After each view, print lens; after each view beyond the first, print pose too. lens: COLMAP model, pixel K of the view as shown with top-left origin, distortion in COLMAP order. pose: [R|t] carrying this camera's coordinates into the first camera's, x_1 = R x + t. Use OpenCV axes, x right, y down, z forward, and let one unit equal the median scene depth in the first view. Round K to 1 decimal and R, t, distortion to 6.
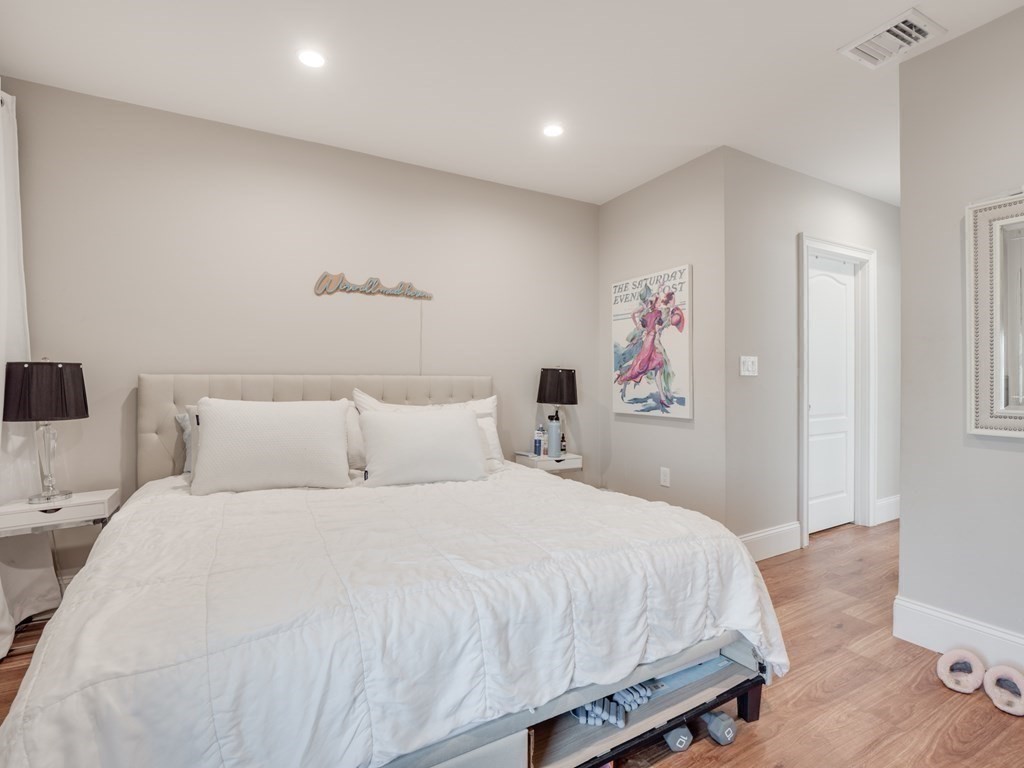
lens RADIAL K [[499.6, 0, 509.4], [0, 499.6, 374.4], [0, 0, 1]] dist [-0.015175, 0.000719]
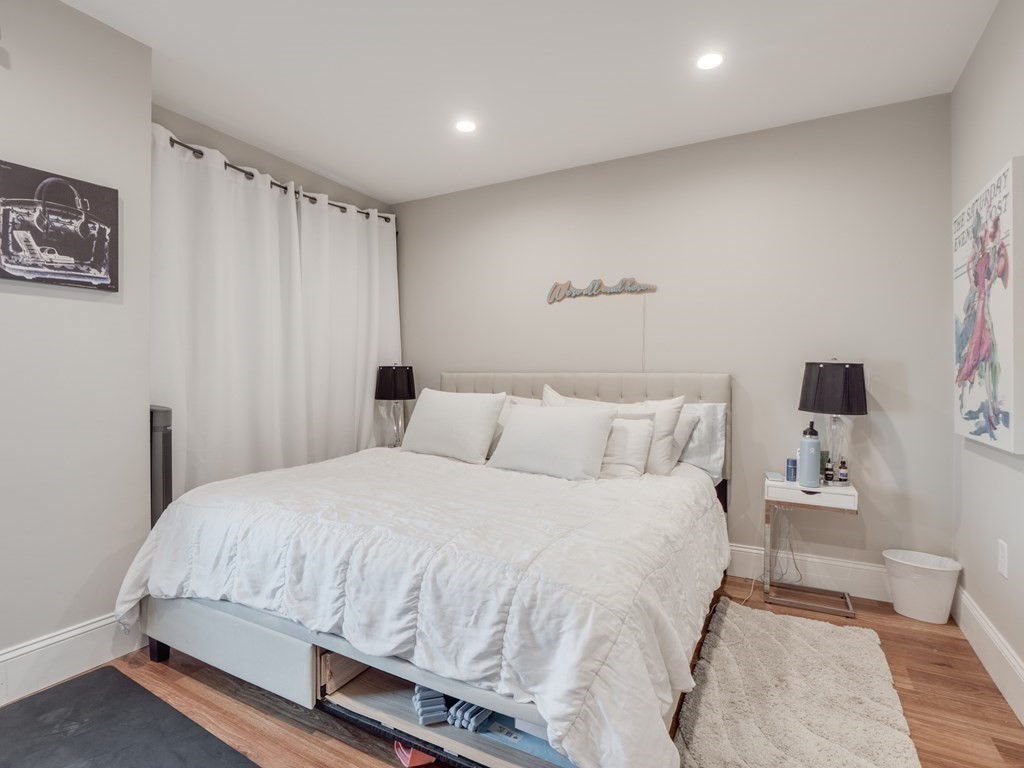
lens RADIAL K [[512.2, 0, 500.4], [0, 512.2, 367.1], [0, 0, 1]] dist [-0.005114, -0.001080]
pose [[0.522979, -0.014149, -0.852228, 0.519759], [0.004507, 0.999894, -0.013834, 0.003435], [0.852334, 0.003394, 0.522987, 0.258329]]
